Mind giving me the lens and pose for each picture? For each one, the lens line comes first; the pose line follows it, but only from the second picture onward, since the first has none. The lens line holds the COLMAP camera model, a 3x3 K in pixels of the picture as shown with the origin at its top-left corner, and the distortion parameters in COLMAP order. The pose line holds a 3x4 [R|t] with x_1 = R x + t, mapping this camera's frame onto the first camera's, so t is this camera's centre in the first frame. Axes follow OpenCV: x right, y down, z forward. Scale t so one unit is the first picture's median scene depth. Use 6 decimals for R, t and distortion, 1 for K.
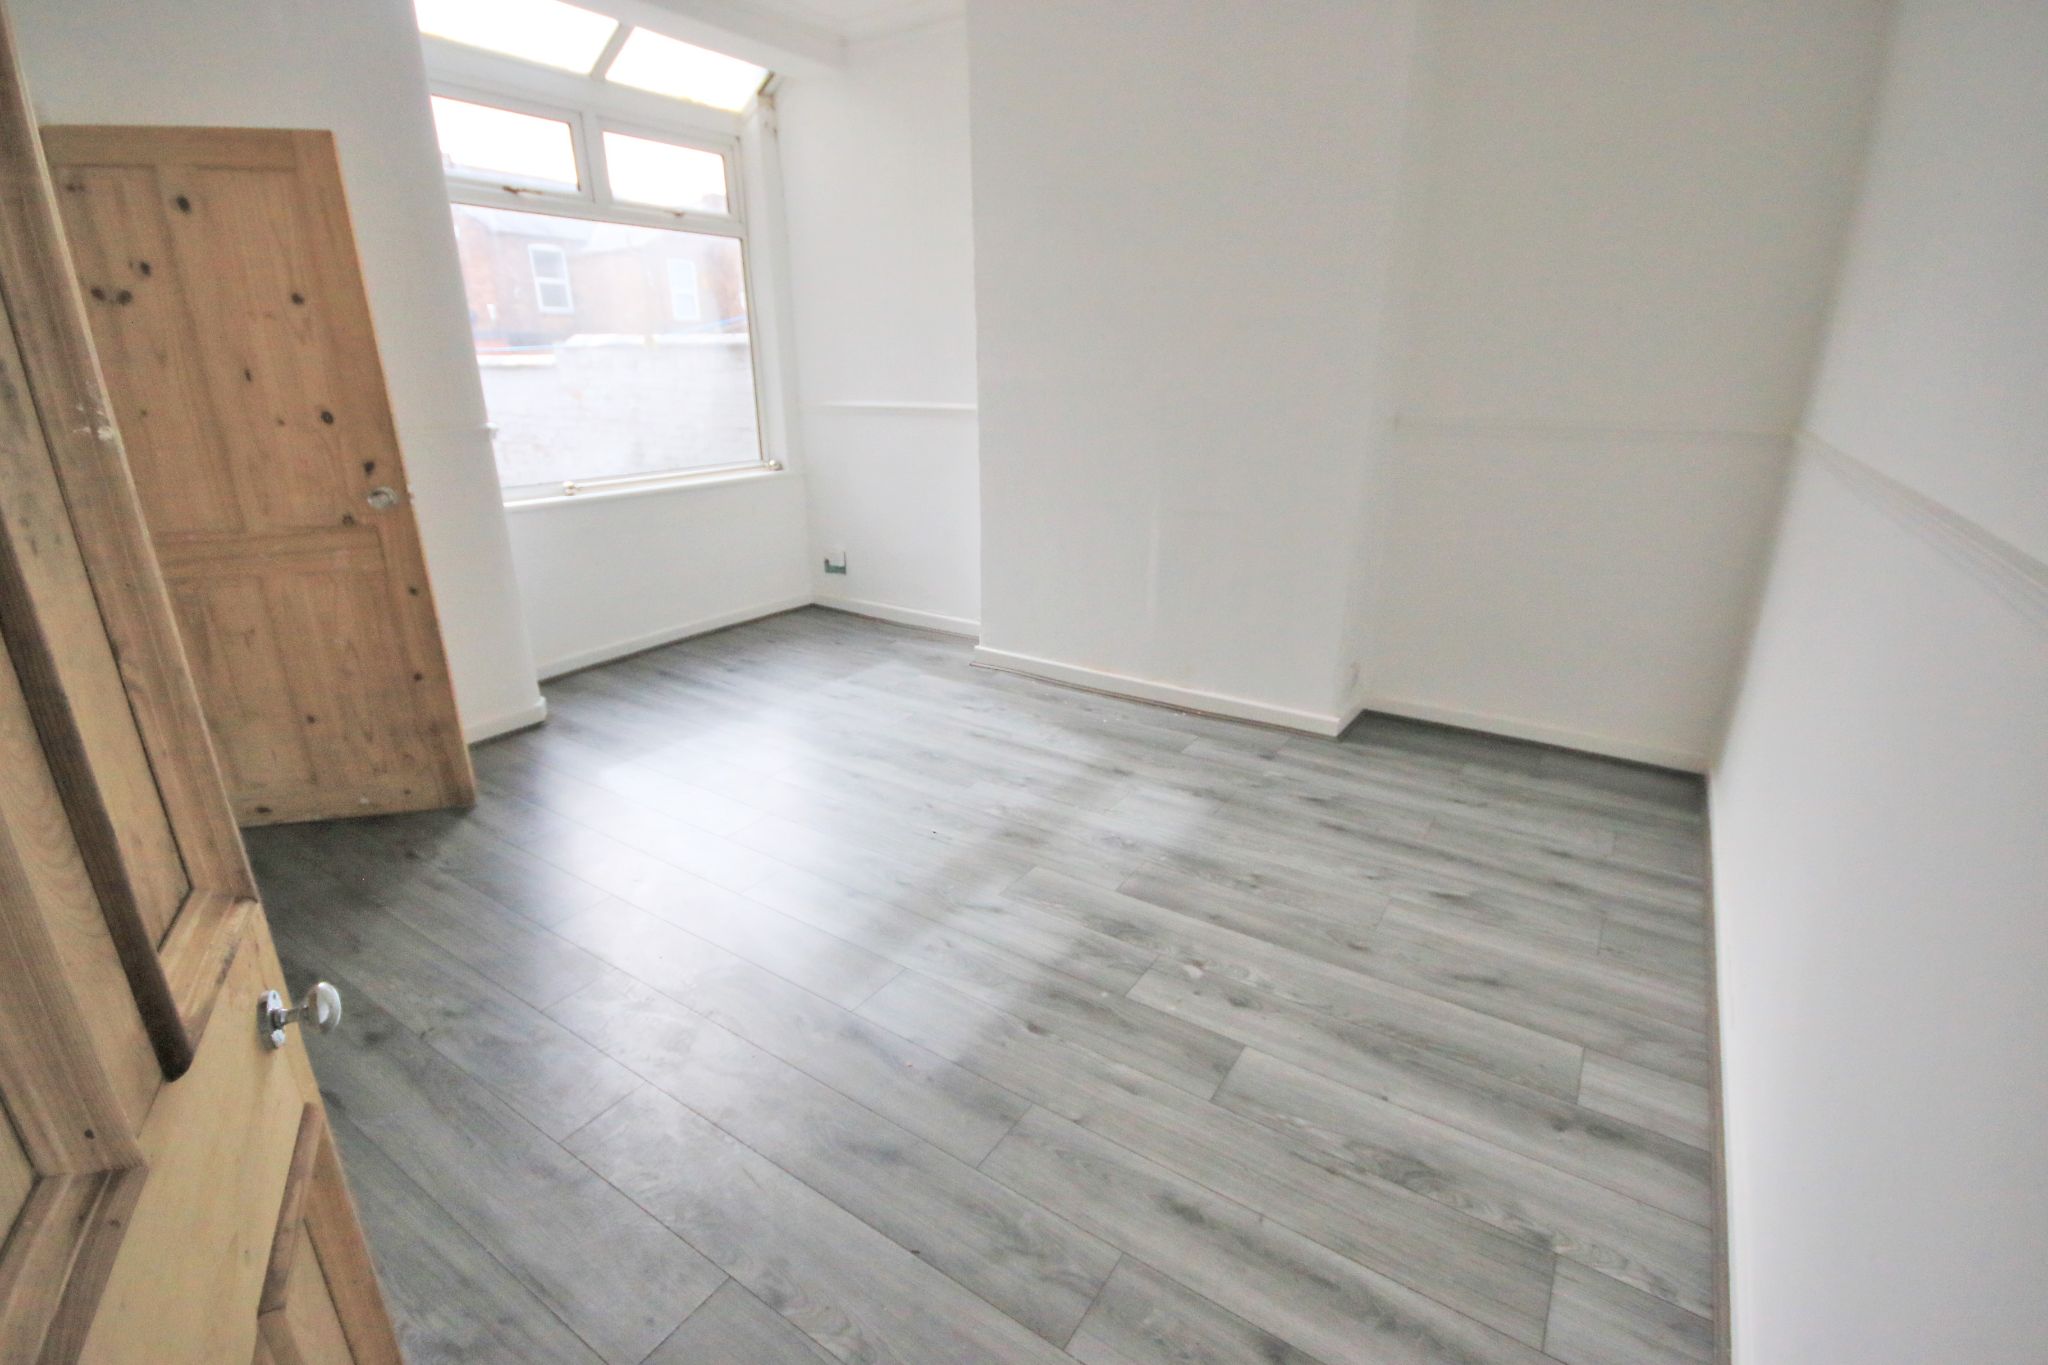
lens RADIAL K [[943.6, 0, 1025.0], [0, 943.6, 677.6], [0, 0, 1]] dist [0.003258, -0.000235]
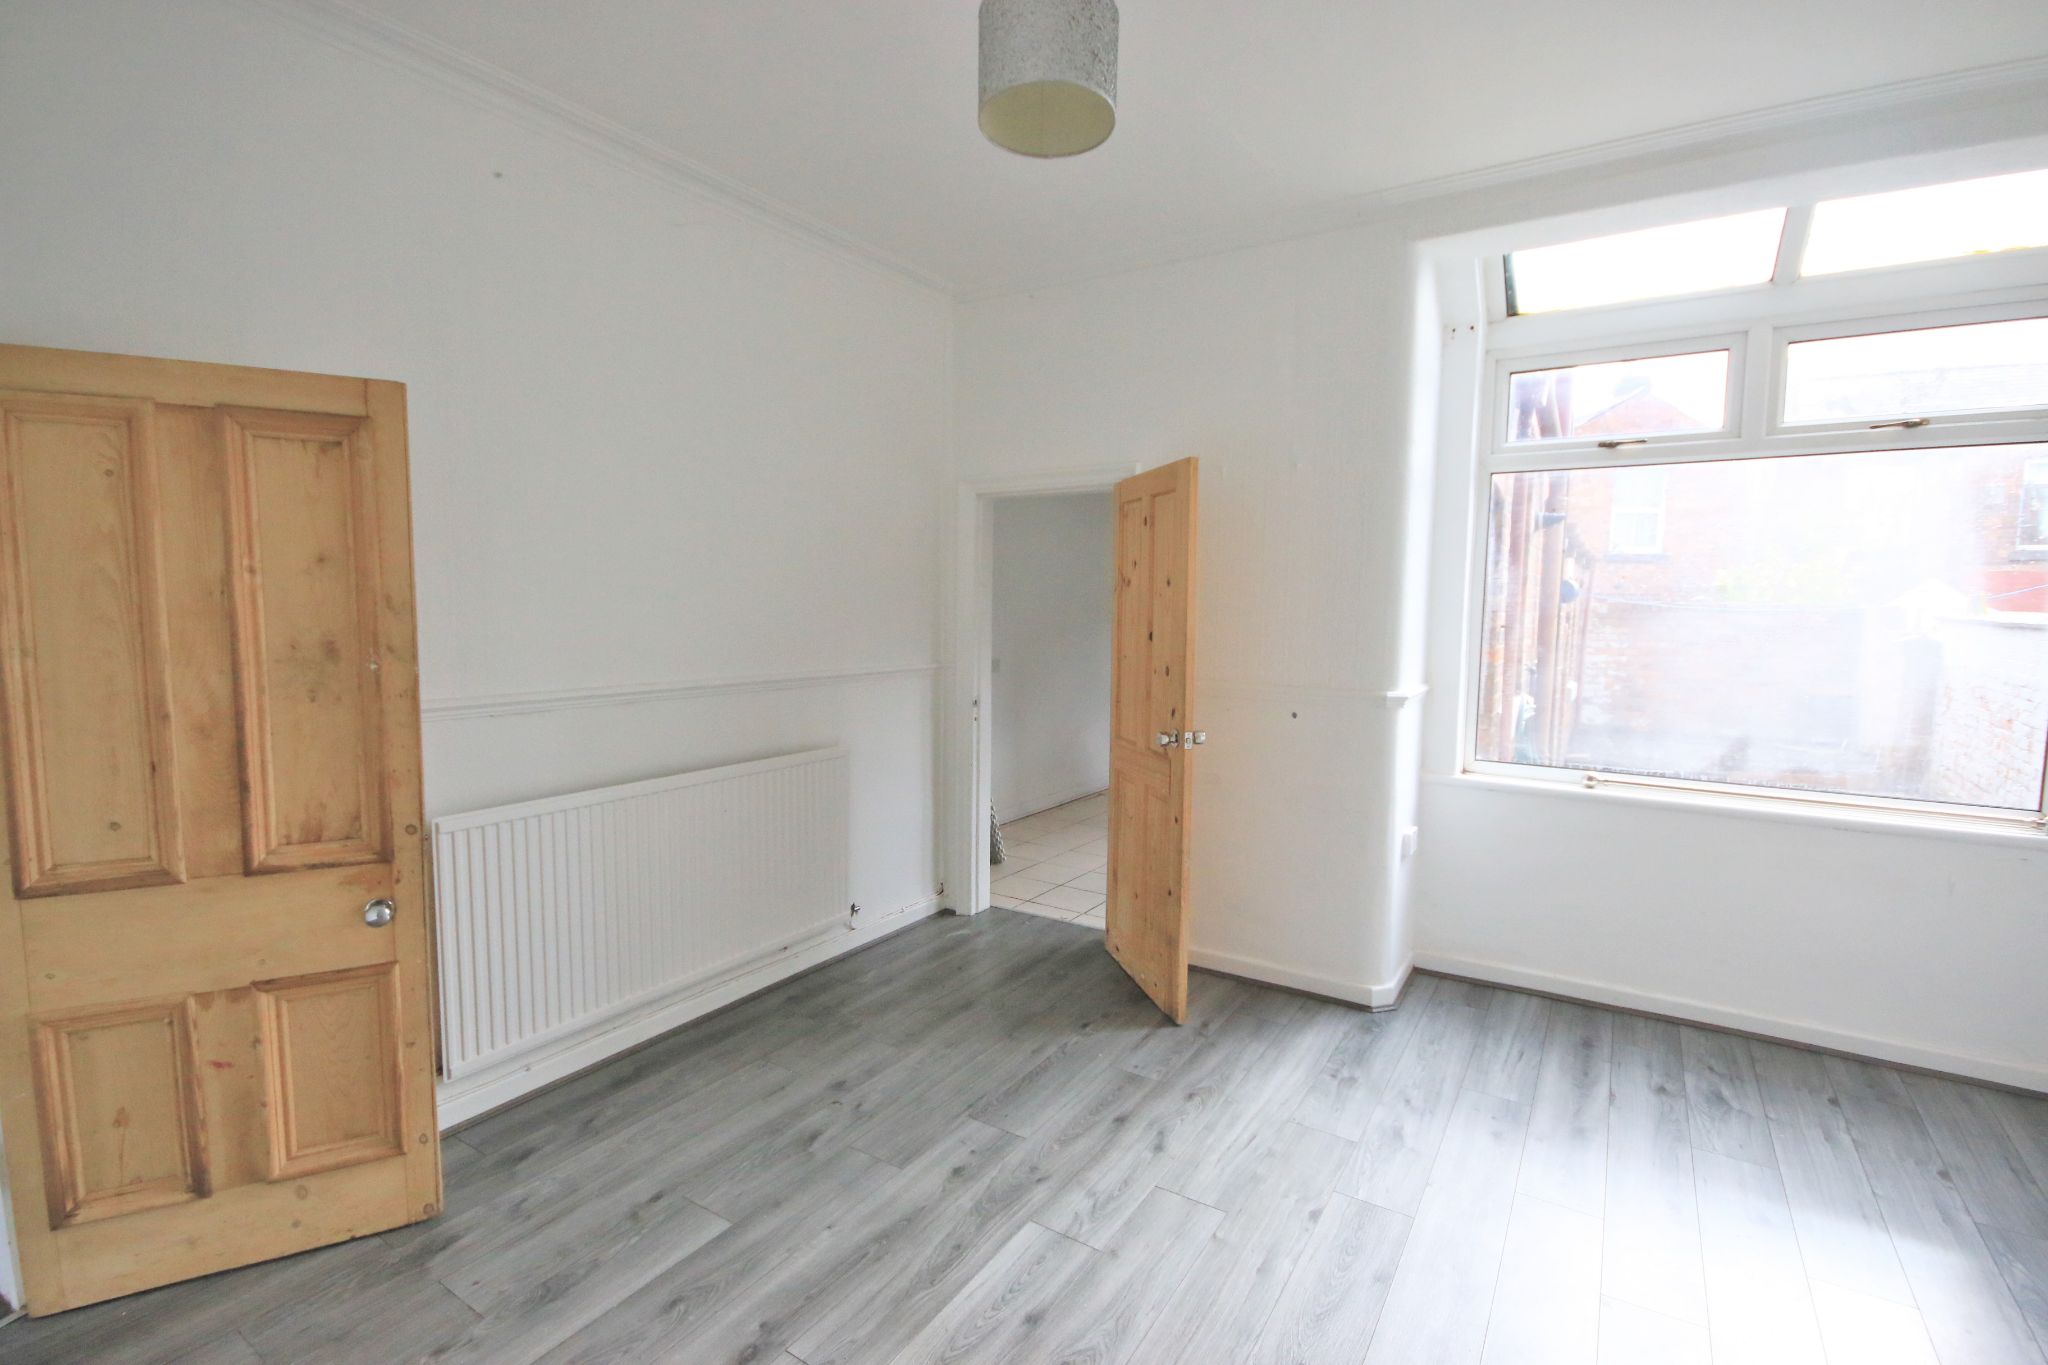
lens RADIAL K [[943.6, 0, 1016.4], [0, 943.6, 686.7], [0, 0, 1]] dist [0.003258, -0.000235]
pose [[0.014009, 0.109153, -0.993926, 0.326935], [-0.325642, 0.940330, 0.098677, -0.203240], [0.945389, 0.322282, 0.048717, 0.486461]]
